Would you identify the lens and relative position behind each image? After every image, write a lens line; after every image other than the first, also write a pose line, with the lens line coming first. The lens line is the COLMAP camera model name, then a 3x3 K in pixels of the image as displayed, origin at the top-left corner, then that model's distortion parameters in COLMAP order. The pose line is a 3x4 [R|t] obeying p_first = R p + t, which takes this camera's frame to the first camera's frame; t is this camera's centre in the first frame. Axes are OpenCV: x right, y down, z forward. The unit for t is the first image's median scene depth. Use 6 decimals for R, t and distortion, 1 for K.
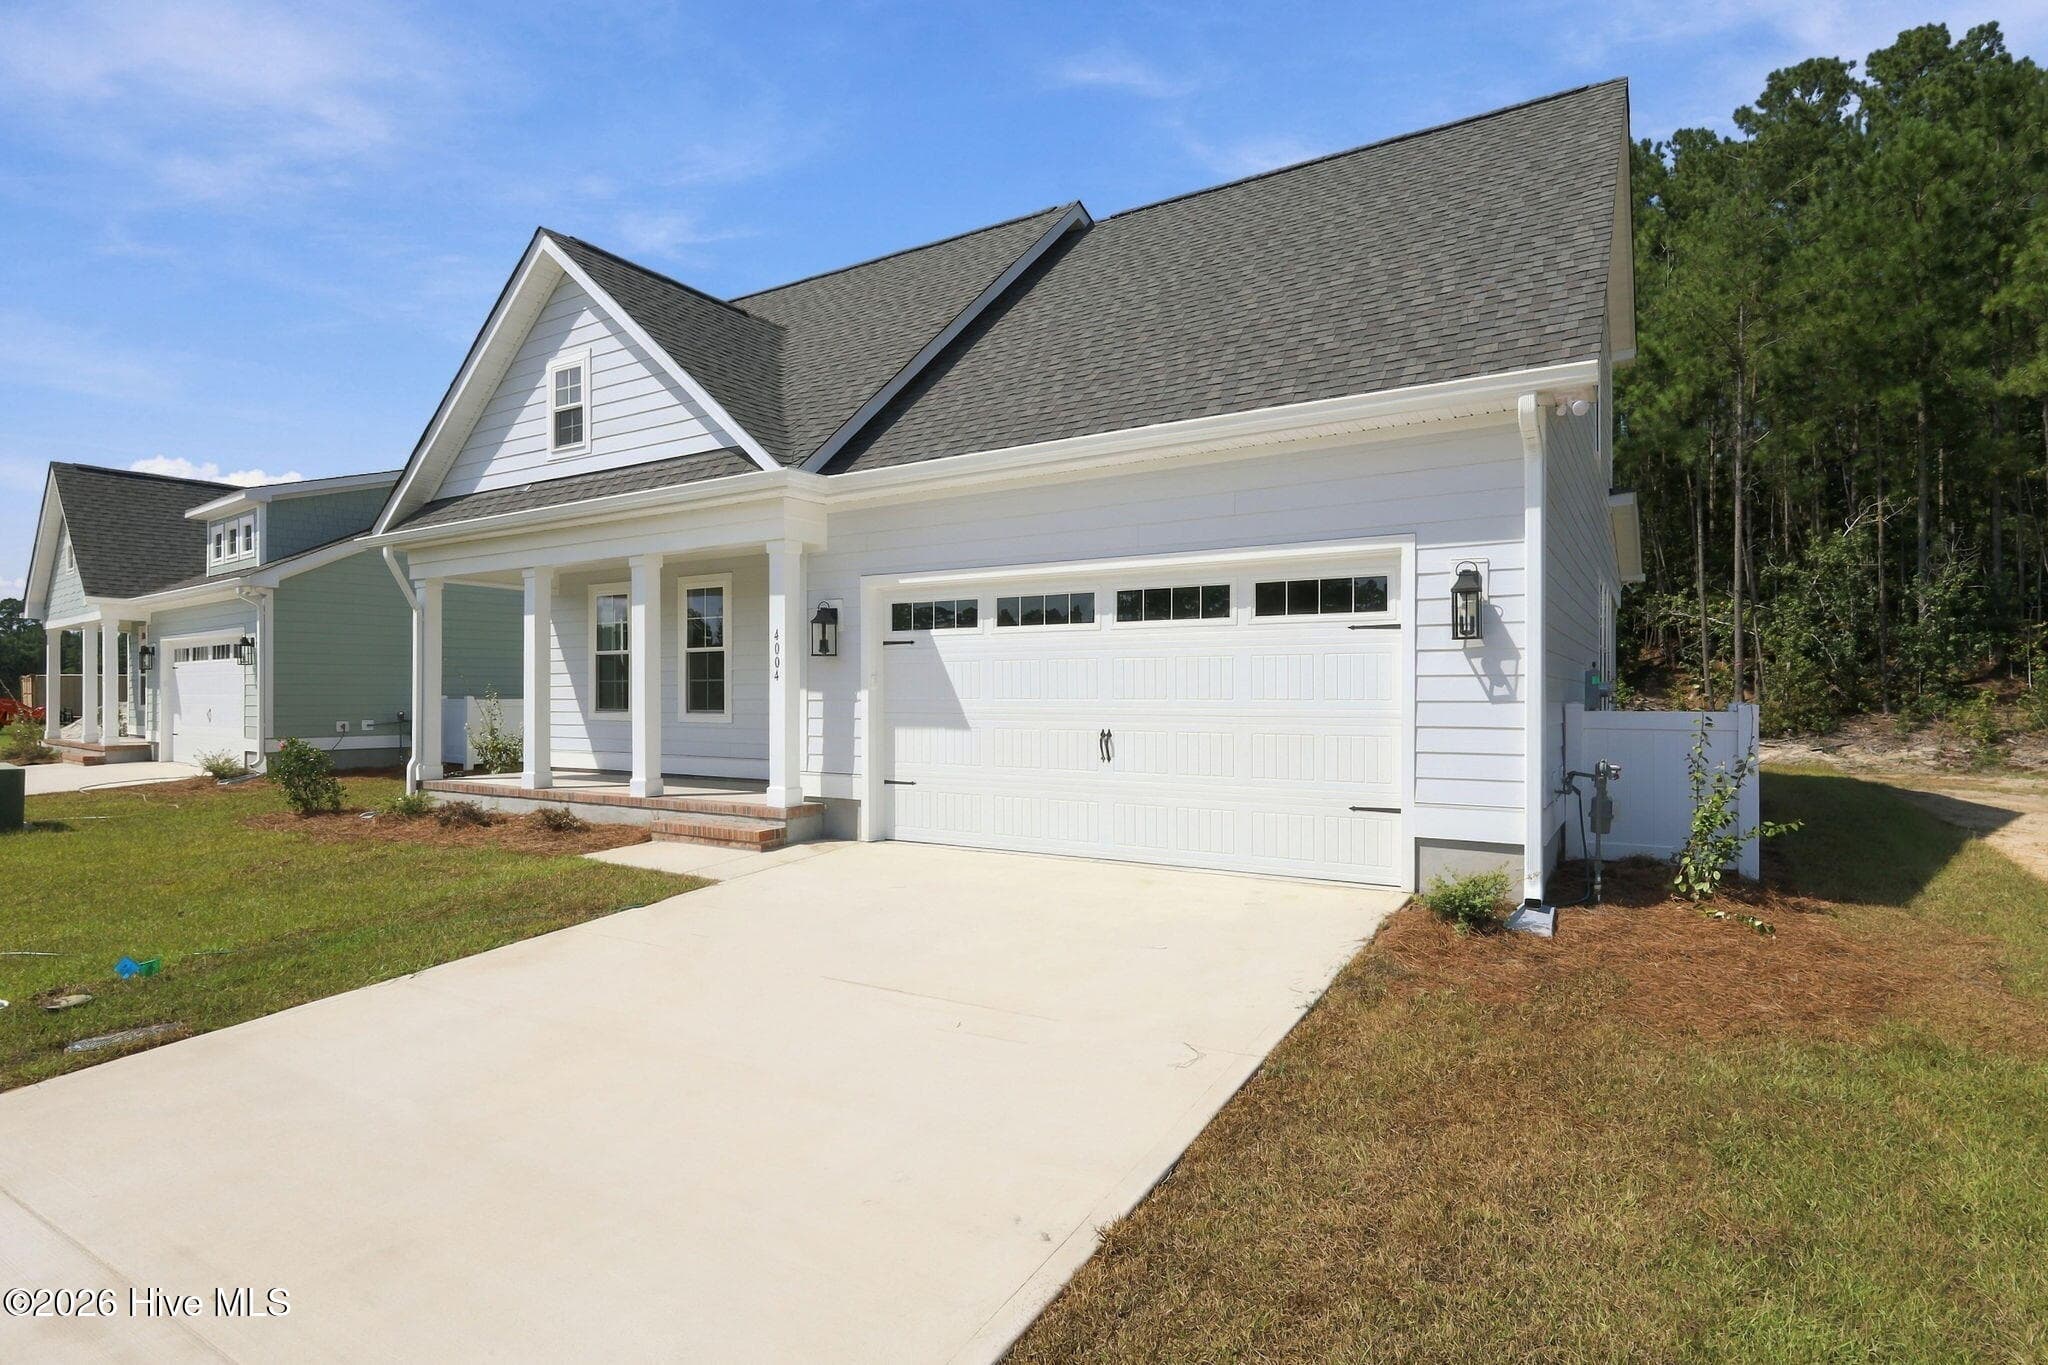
lens RADIAL K [[1046.4, 0, 1024.4], [0, 1046.4, 683.4], [0, 0, 1]] dist [-0.002874, -0.001685]
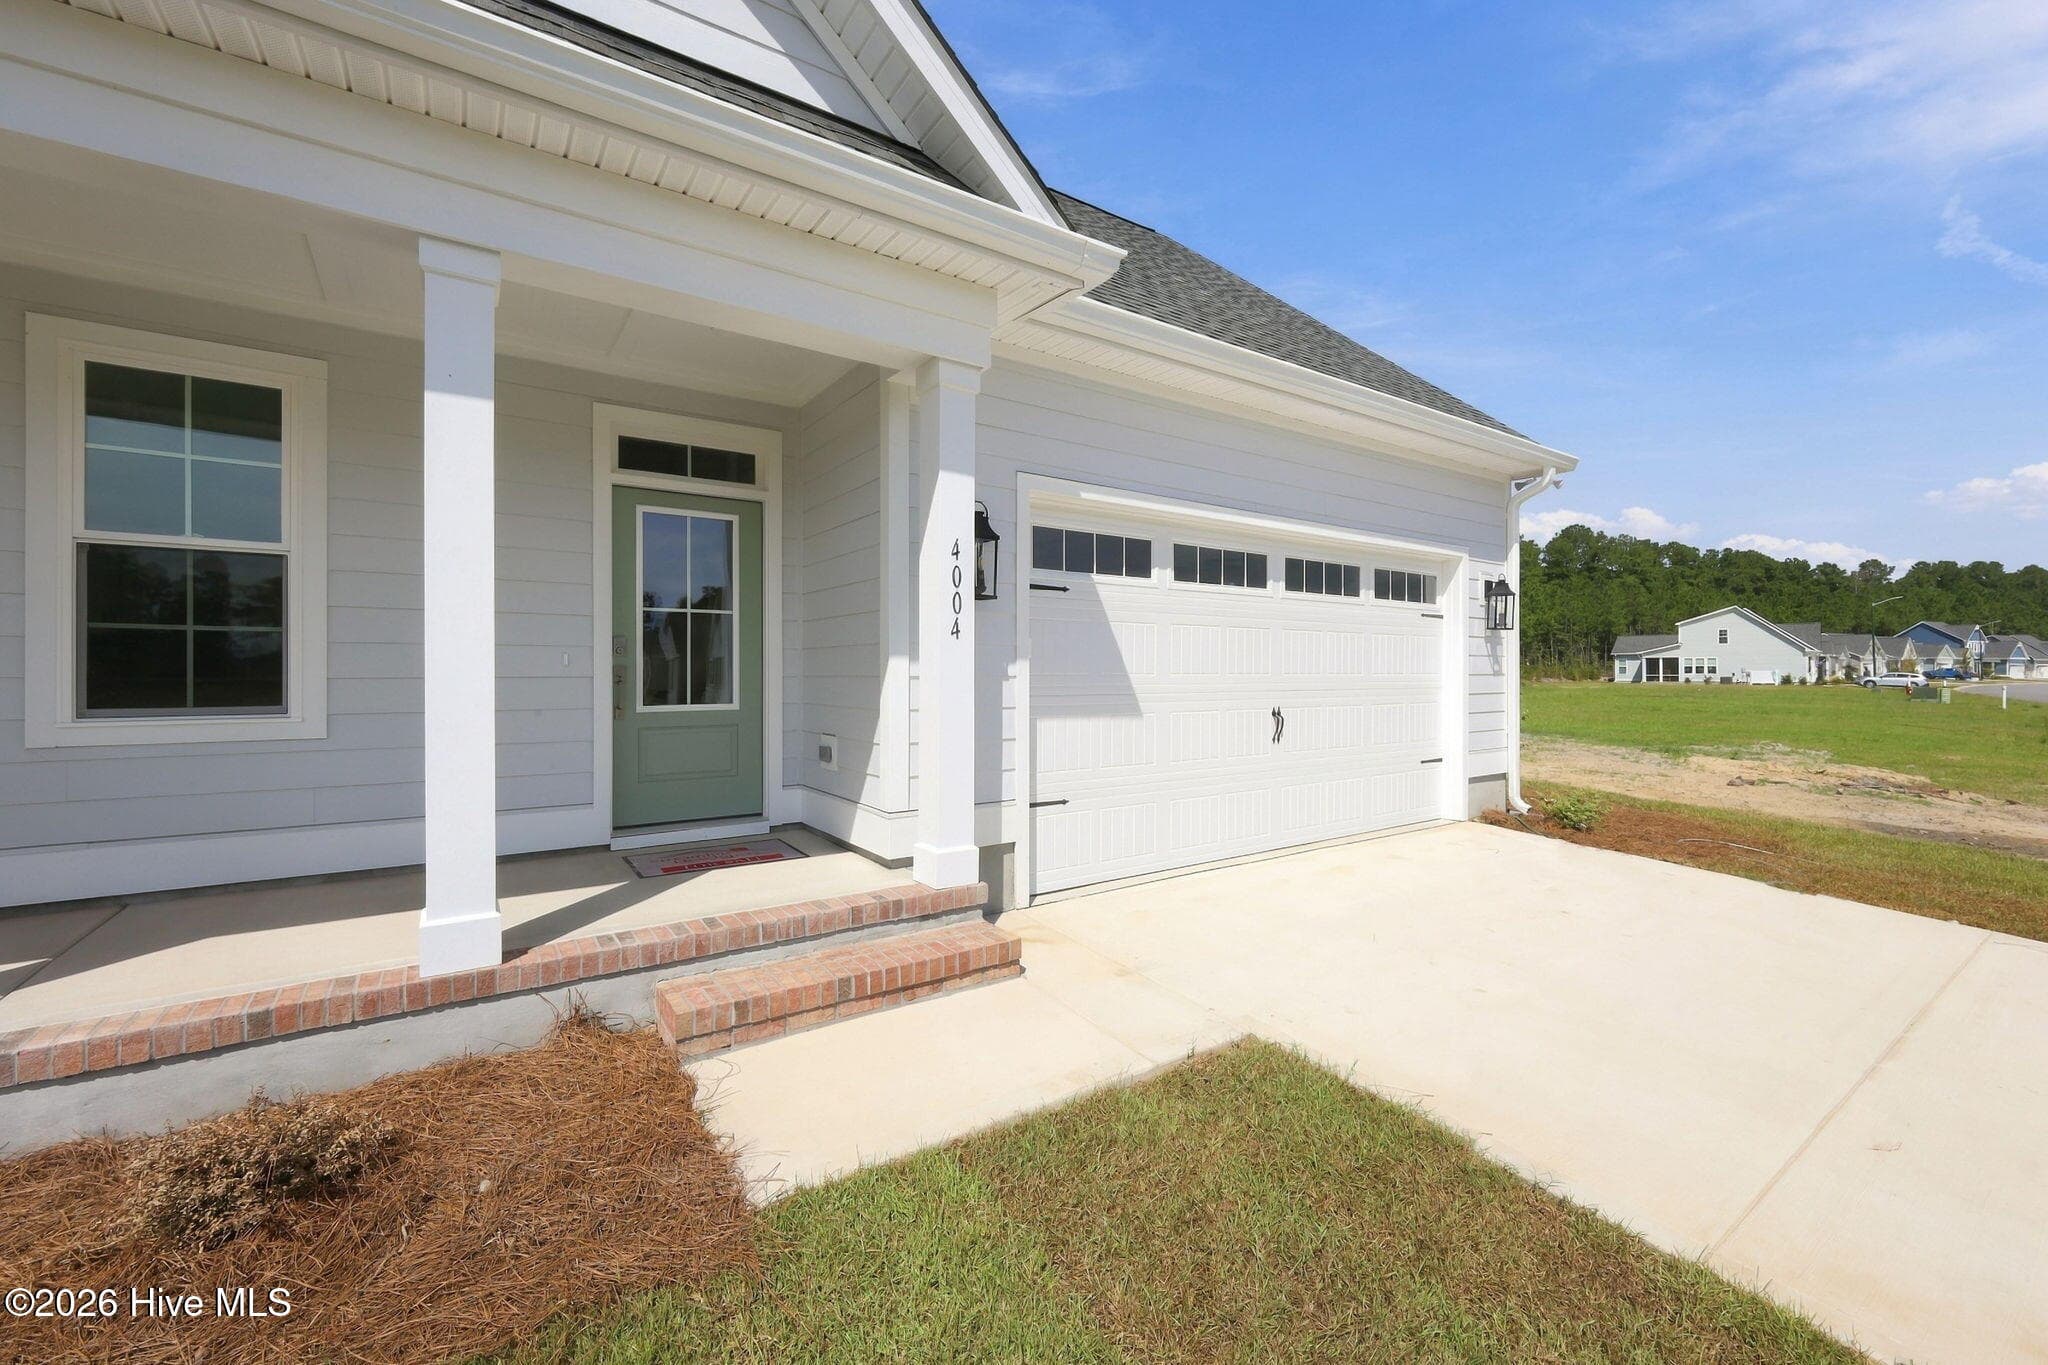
lens RADIAL K [[830.4, 0, 1023.5], [0, 830.4, 670.1], [0, 0, 1]] dist [0.000544, -0.000156]
pose [[0.401474, 0.006859, 0.915845, -0.593959], [-0.006674, 0.999967, -0.004563, 0.014674], [-0.915846, -0.004280, 0.401506, 0.803587]]
